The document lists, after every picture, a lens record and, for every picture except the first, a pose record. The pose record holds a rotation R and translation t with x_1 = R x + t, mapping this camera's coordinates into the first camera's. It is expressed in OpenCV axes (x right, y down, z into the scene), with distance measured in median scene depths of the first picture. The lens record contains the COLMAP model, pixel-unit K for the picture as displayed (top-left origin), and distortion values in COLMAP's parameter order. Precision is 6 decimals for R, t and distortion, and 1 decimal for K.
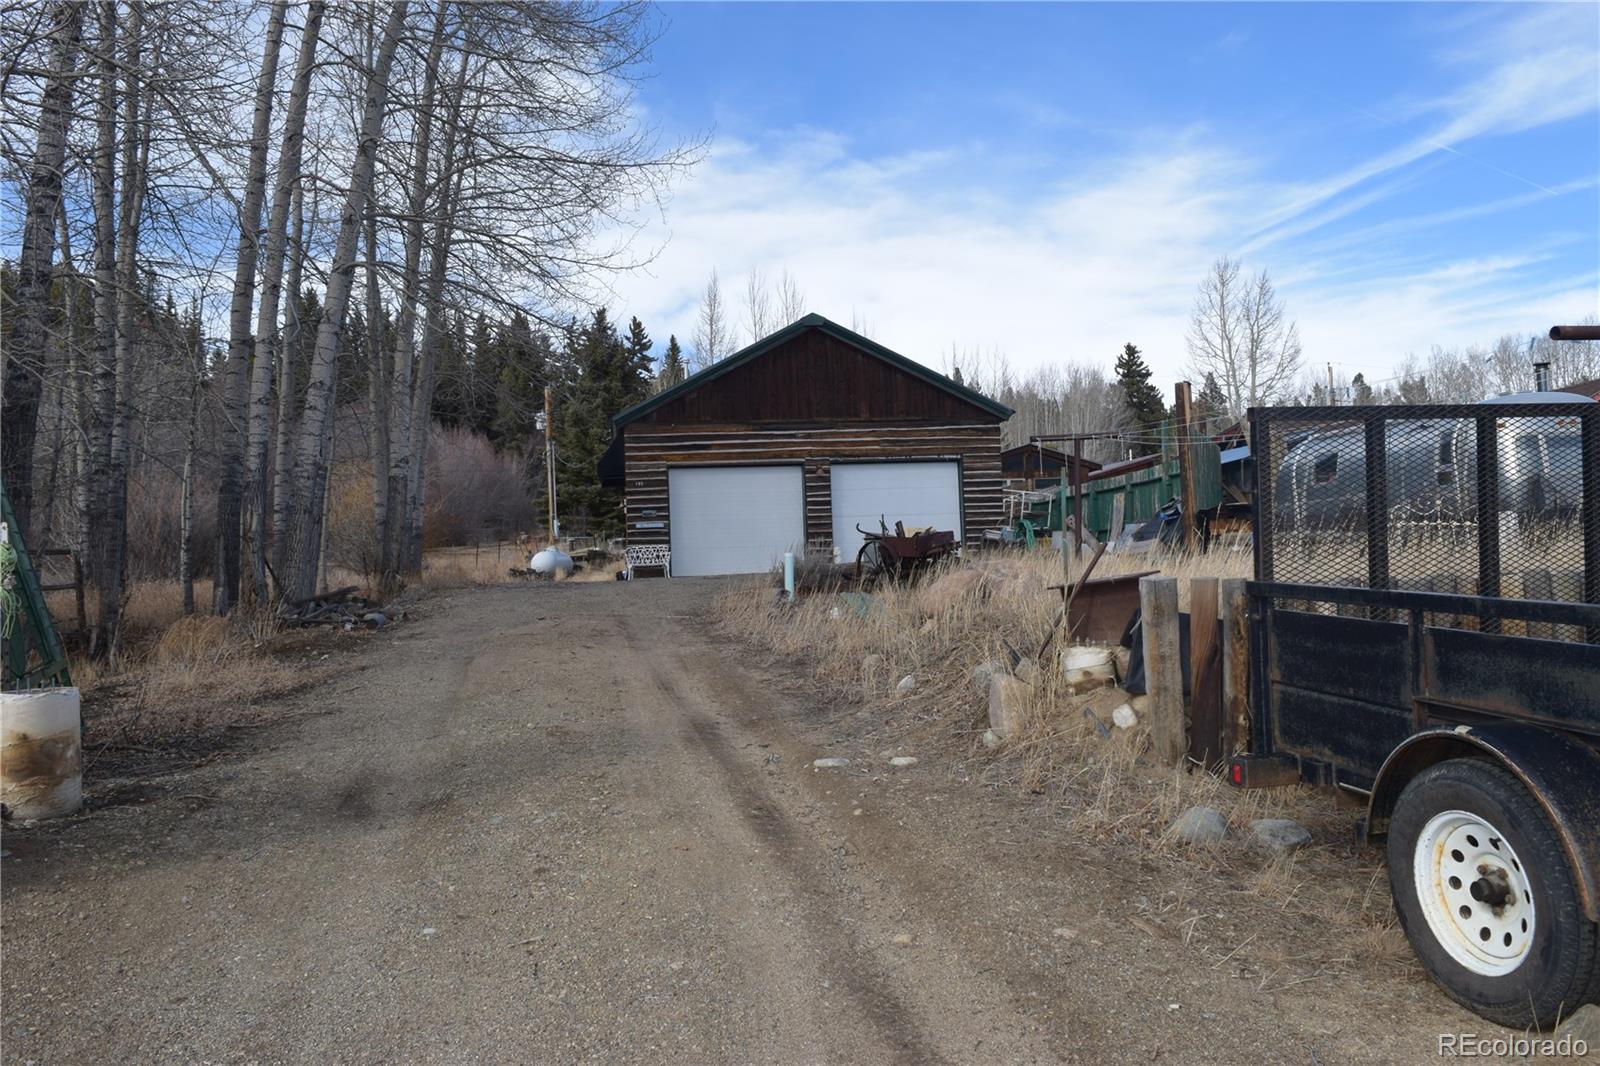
lens RADIAL K [[1262.8, 0, 801.5], [0, 1262.8, 536.8], [0, 0, 1]] dist [-0.011911, -0.002030]
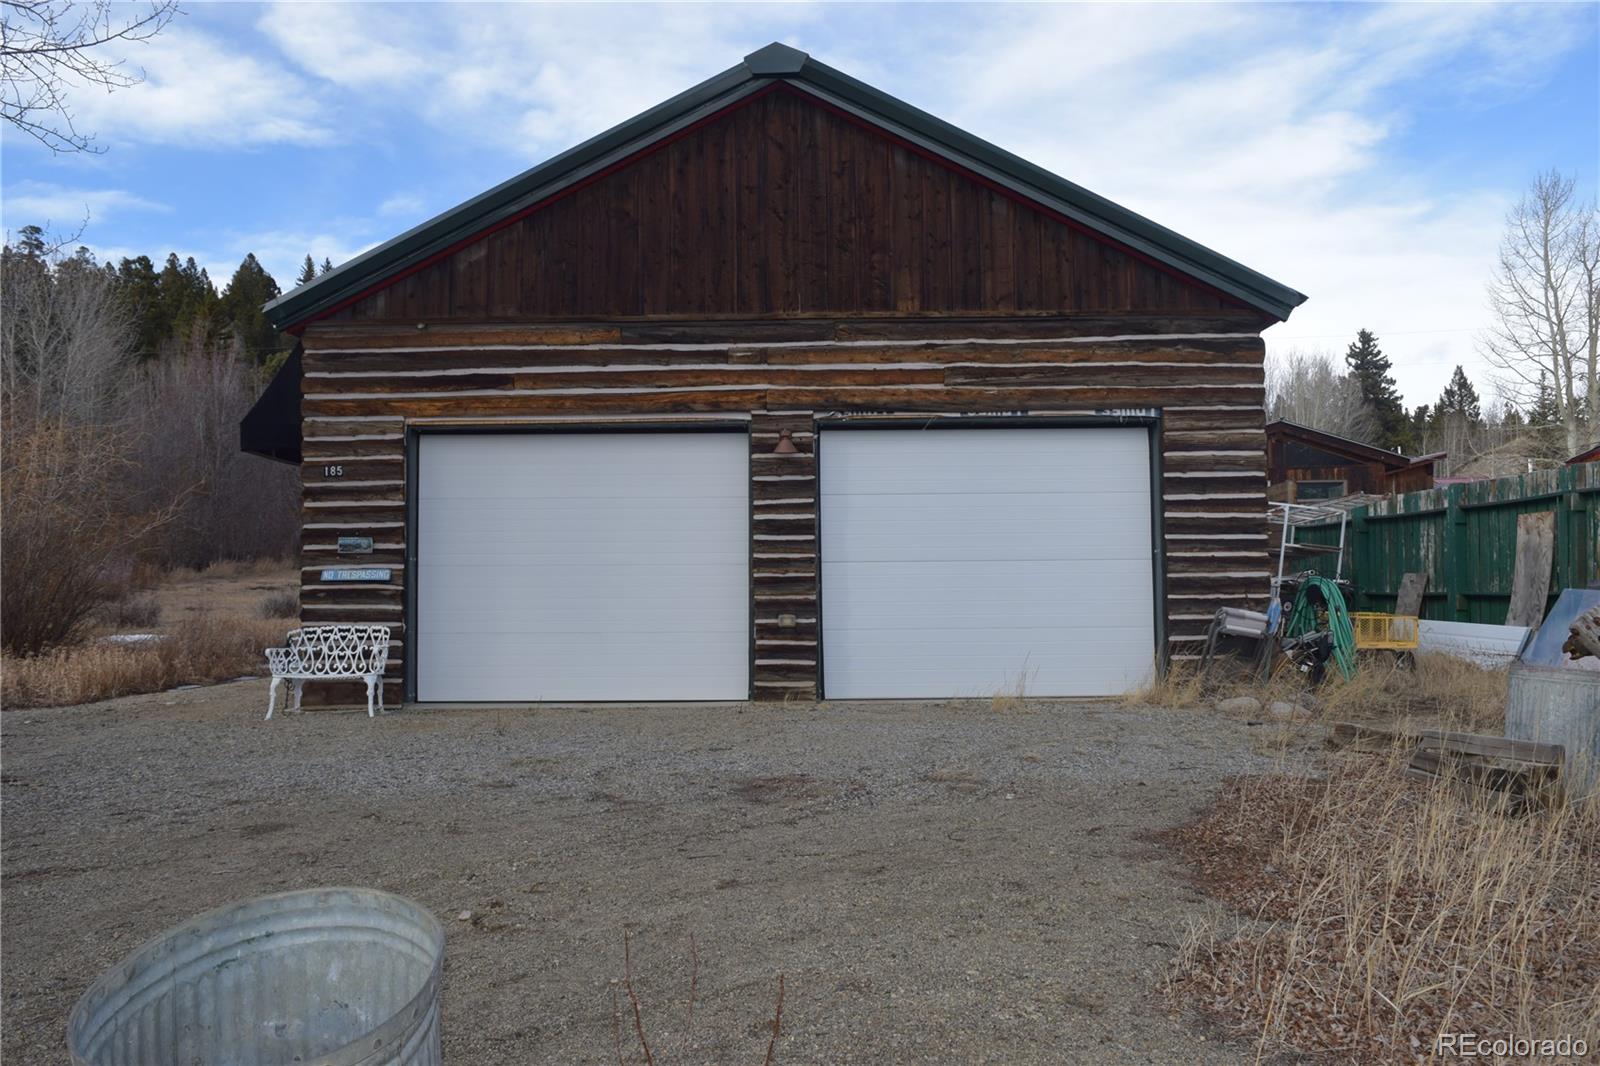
lens RADIAL K [[1262.8, 0, 798.8], [0, 1262.8, 529.8], [0, 0, 1]] dist [-0.011911, -0.002030]
pose [[0.988578, 0.020623, -0.149294, 0.076326], [-0.021999, 0.999729, -0.007575, -0.022693], [0.149097, 0.010773, 0.988764, 0.605923]]
